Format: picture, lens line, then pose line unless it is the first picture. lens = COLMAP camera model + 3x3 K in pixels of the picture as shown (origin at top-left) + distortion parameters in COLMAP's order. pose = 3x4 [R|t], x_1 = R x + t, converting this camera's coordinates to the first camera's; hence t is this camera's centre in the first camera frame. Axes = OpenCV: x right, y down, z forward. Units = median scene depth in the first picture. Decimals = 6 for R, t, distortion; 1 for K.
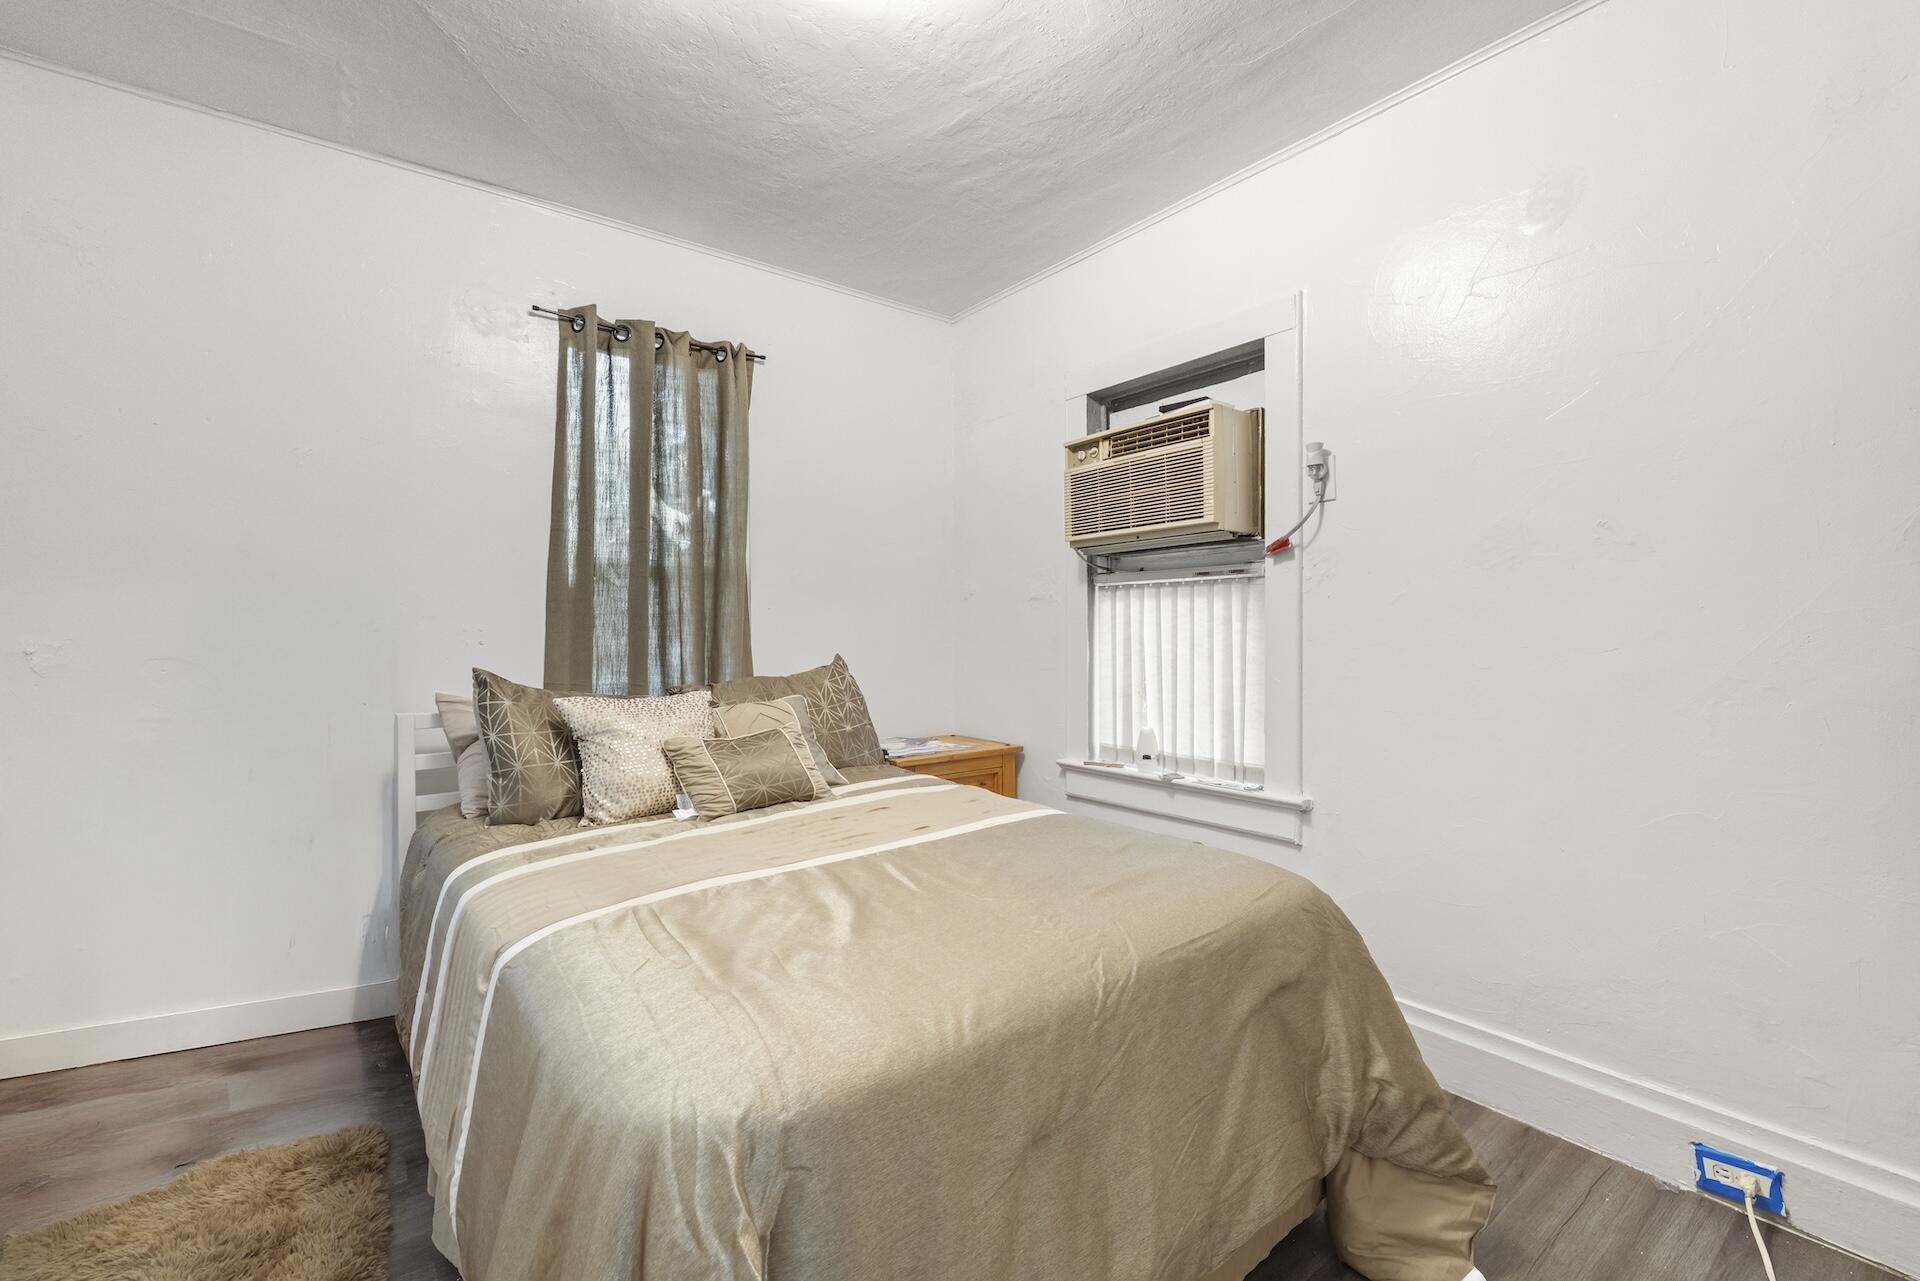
lens RADIAL K [[810.5, 0, 959.4], [0, 810.5, 635.0], [0, 0, 1]] dist [0.000106, 0.000319]
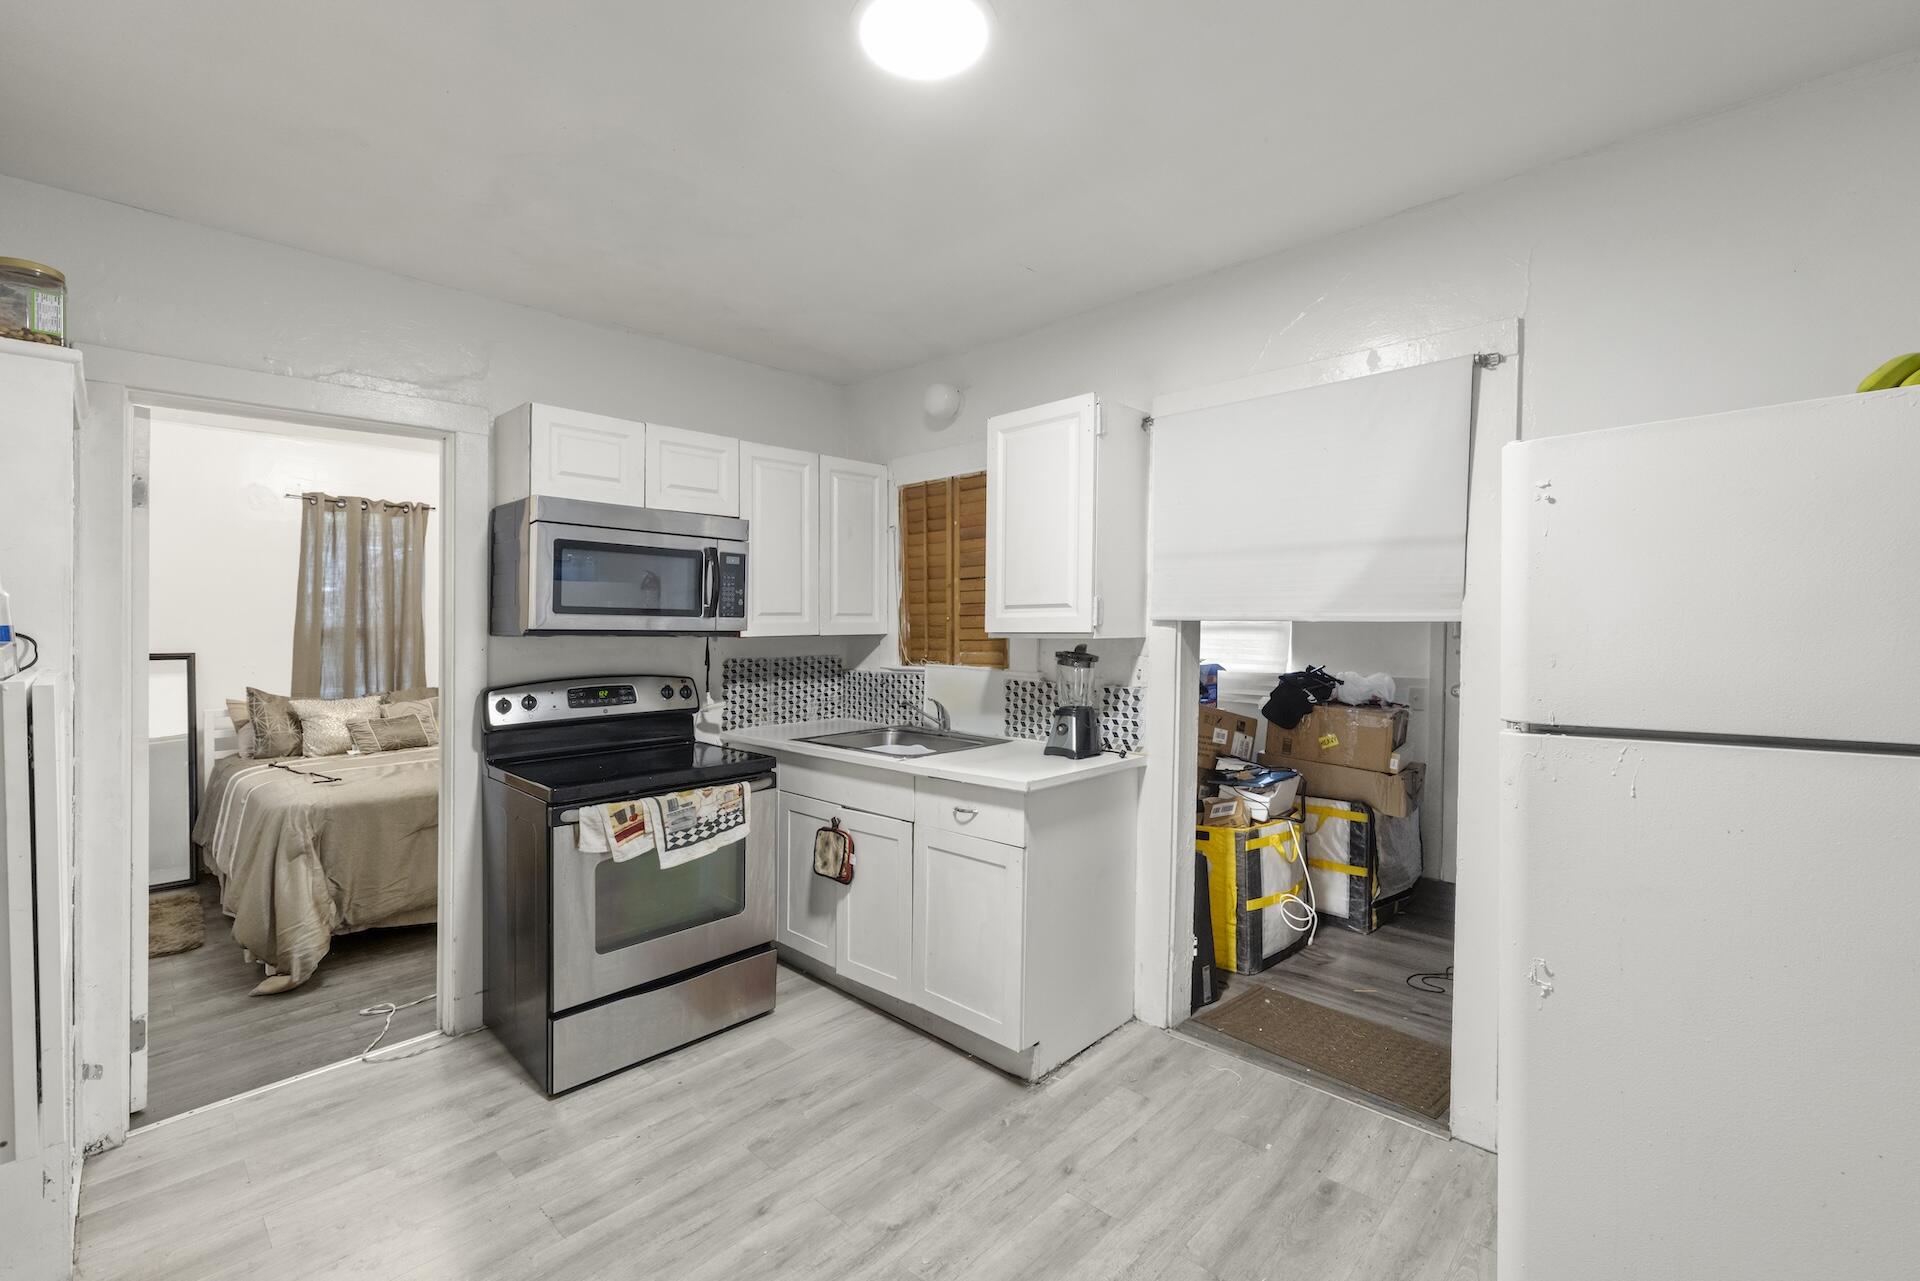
lens RADIAL K [[810.5, 0, 954.2], [0, 810.5, 625.2], [0, 0, 1]] dist [0.000106, 0.000319]
pose [[0.987961, -0.001941, 0.154688, 0.680089], [0.003357, 0.999955, -0.008893, -0.072326], [-0.154664, 0.009306, 0.987923, -1.041919]]
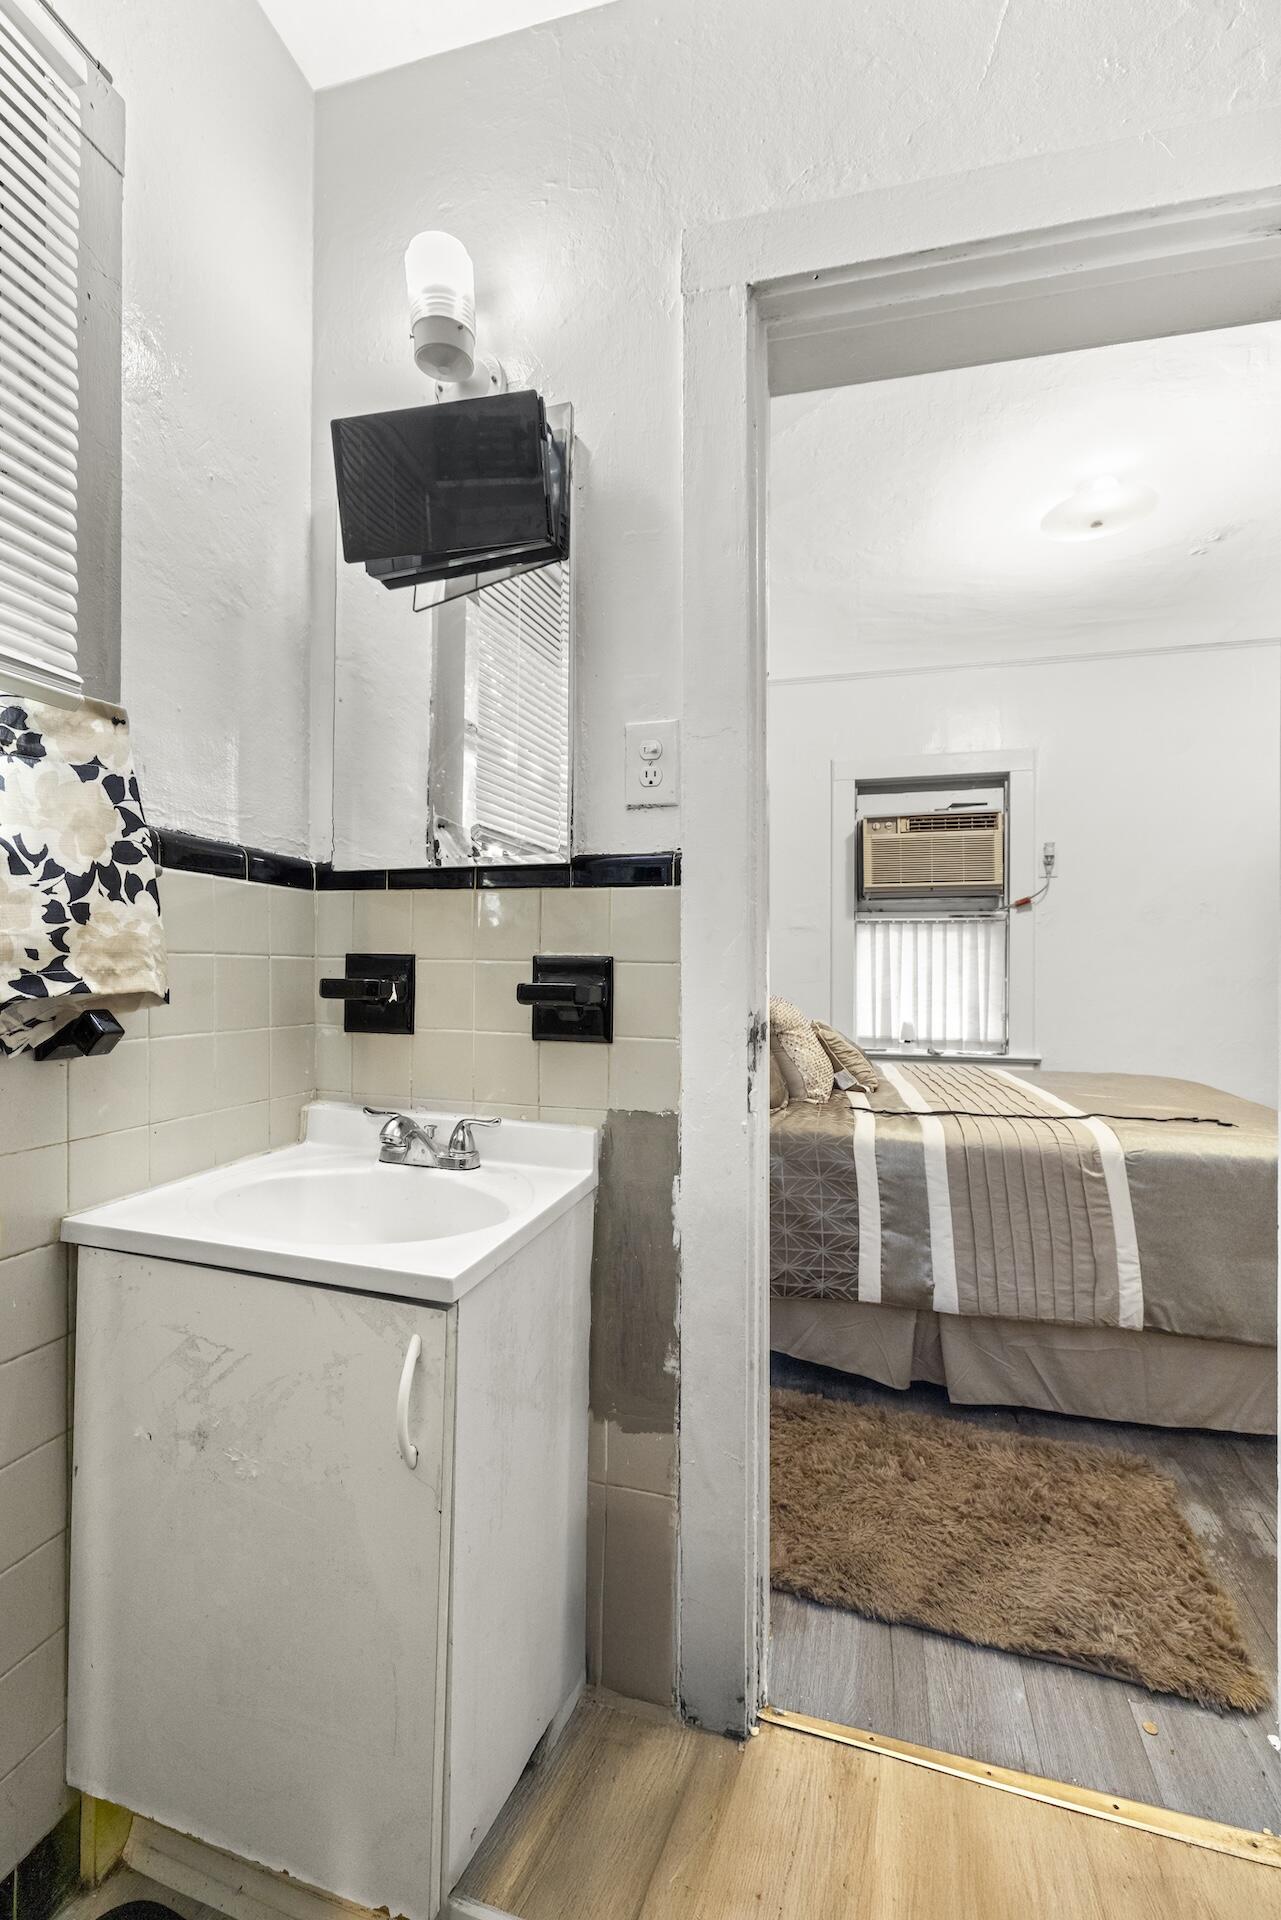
lens RADIAL K [[810.5, 0, 642.5], [0, 810.5, 971.3], [0, 0, 1]] dist [0.000106, 0.000319]
pose [[0.802815, 0.012127, 0.596105, -1.150010], [-0.009679, 0.999926, -0.007307, 0.046861], [-0.596150, 0.000096, 0.802873, 0.144684]]
